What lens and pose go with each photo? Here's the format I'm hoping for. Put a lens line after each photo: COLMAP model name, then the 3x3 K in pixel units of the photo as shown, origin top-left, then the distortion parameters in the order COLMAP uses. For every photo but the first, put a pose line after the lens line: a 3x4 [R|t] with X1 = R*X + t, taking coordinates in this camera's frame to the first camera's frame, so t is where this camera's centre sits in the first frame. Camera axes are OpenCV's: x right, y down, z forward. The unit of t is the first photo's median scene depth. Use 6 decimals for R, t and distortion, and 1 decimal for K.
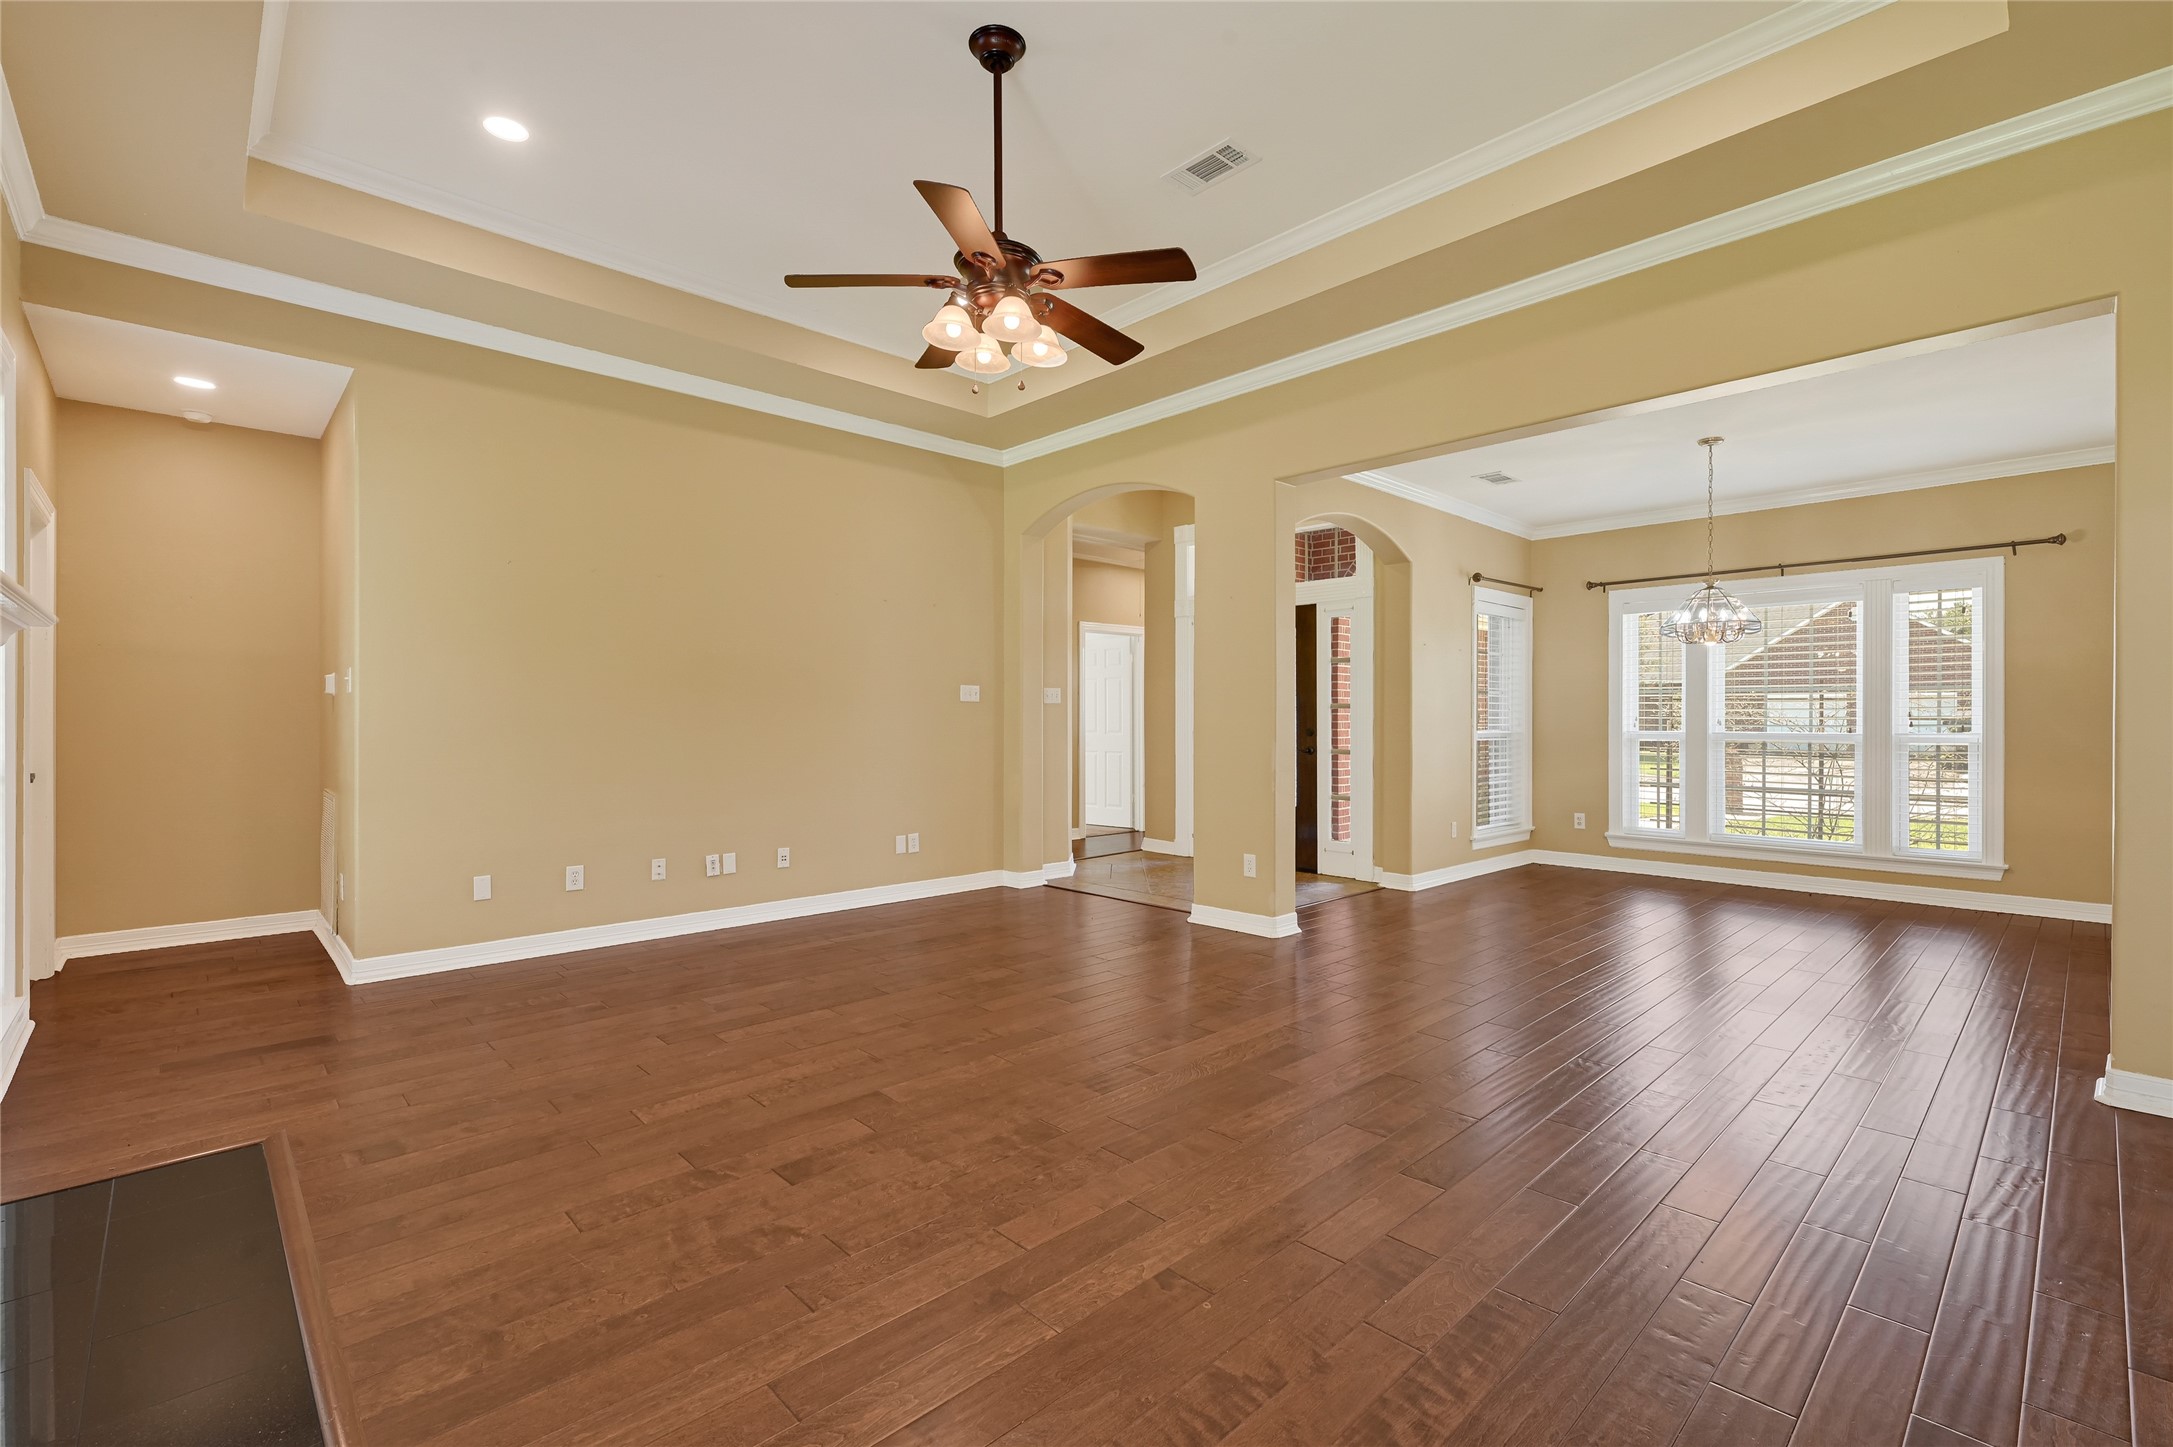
lens RADIAL K [[940.5, 0, 1079.4], [0, 940.5, 718.8], [0, 0, 1]] dist [-0.004546, -0.000284]
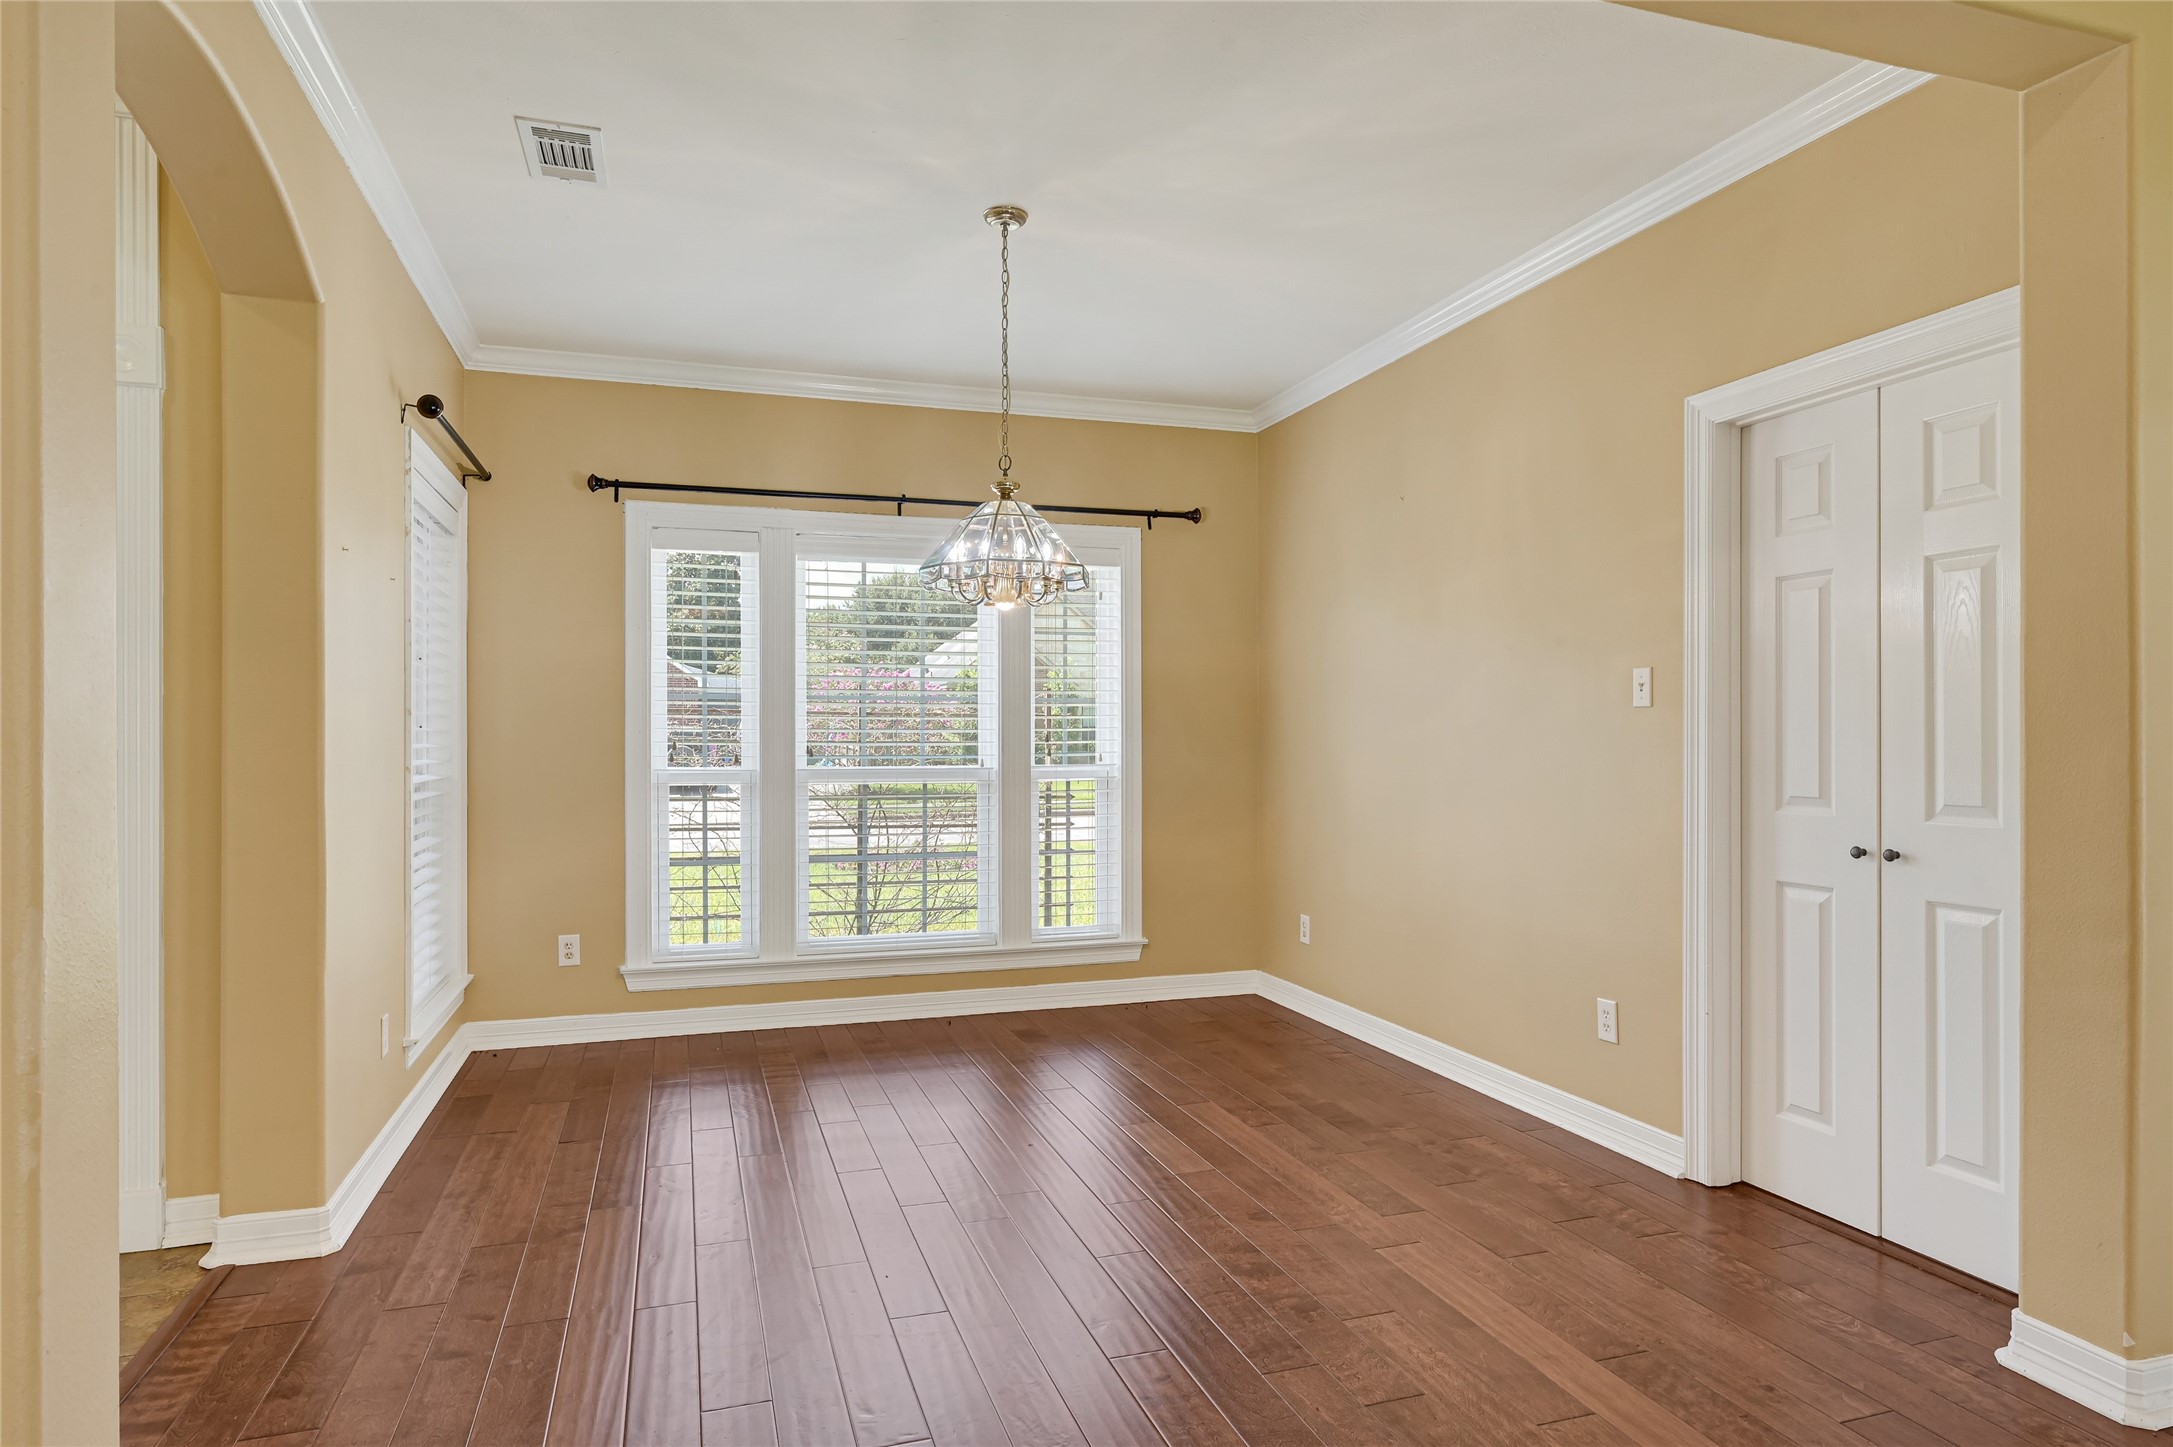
lens RADIAL K [[1240.8, 0, 1086.8], [0, 1240.8, 733.9], [0, 0, 1]] dist [-0.002772, -0.000257]
pose [[0.423954, -0.001856, 0.905682, 0.064635], [-0.000142, 0.999998, 0.002115, -0.010204], [-0.905684, -0.001025, 0.423953, 0.604482]]
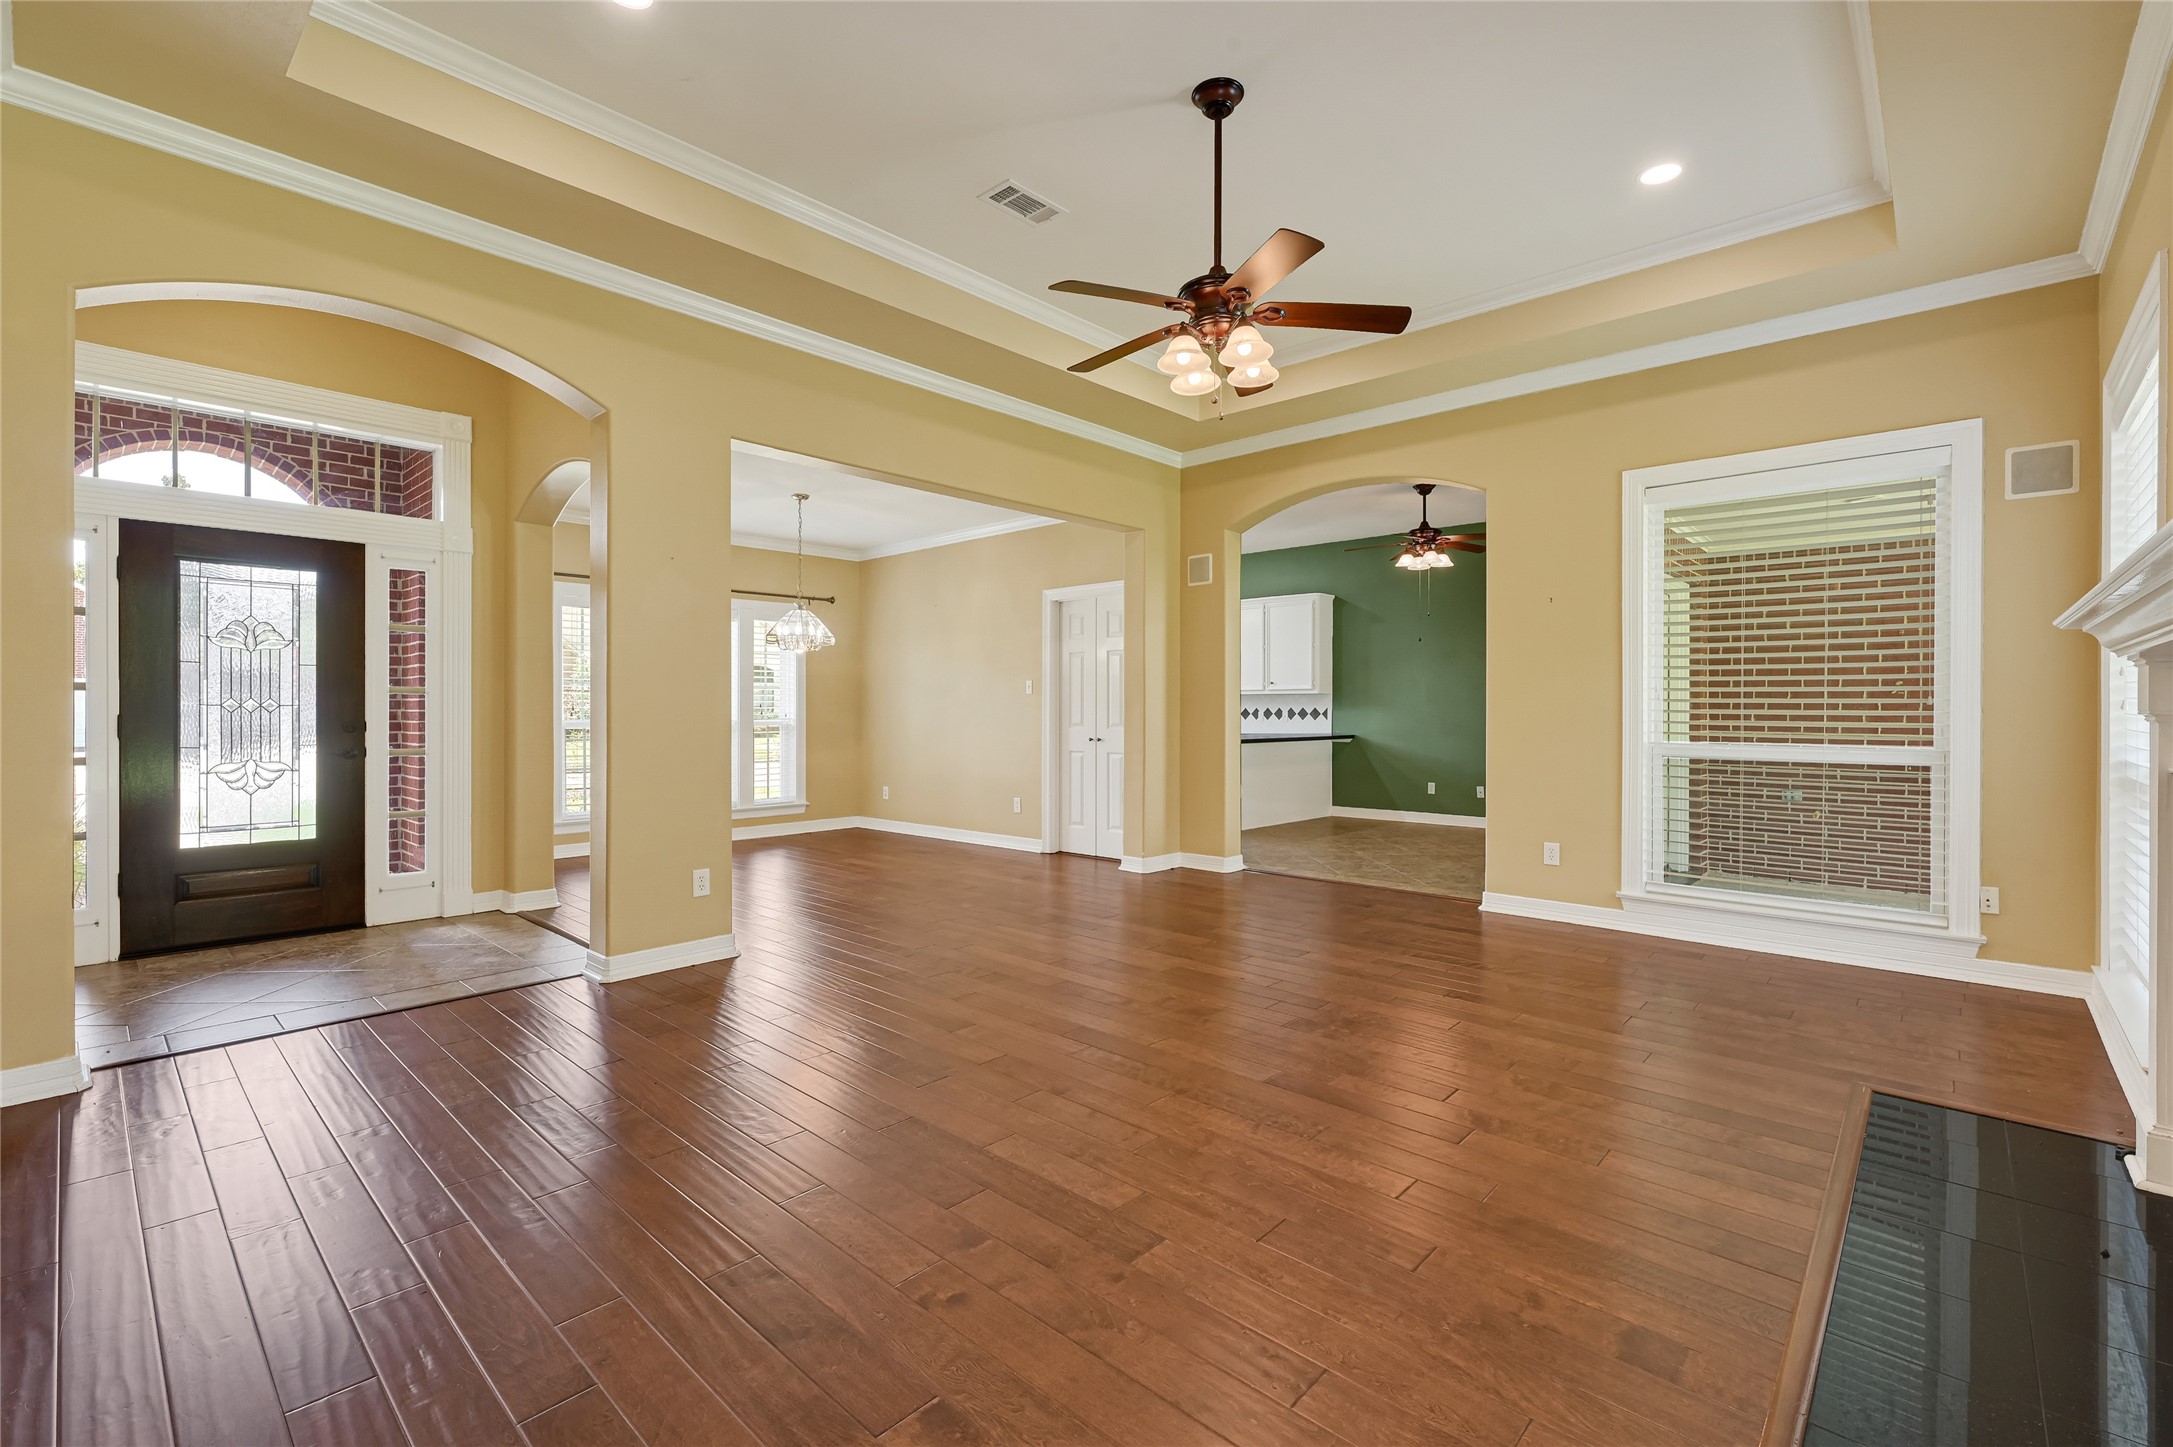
lens RADIAL K [[940.5, 0, 1079.4], [0, 940.5, 718.8], [0, 0, 1]] dist [-0.004546, -0.000284]
pose [[-0.058975, -0.009875, 0.998211, -0.596046], [-0.003040, 0.999948, 0.009712, -0.000451], [-0.998255, -0.002462, -0.059002, 0.622798]]
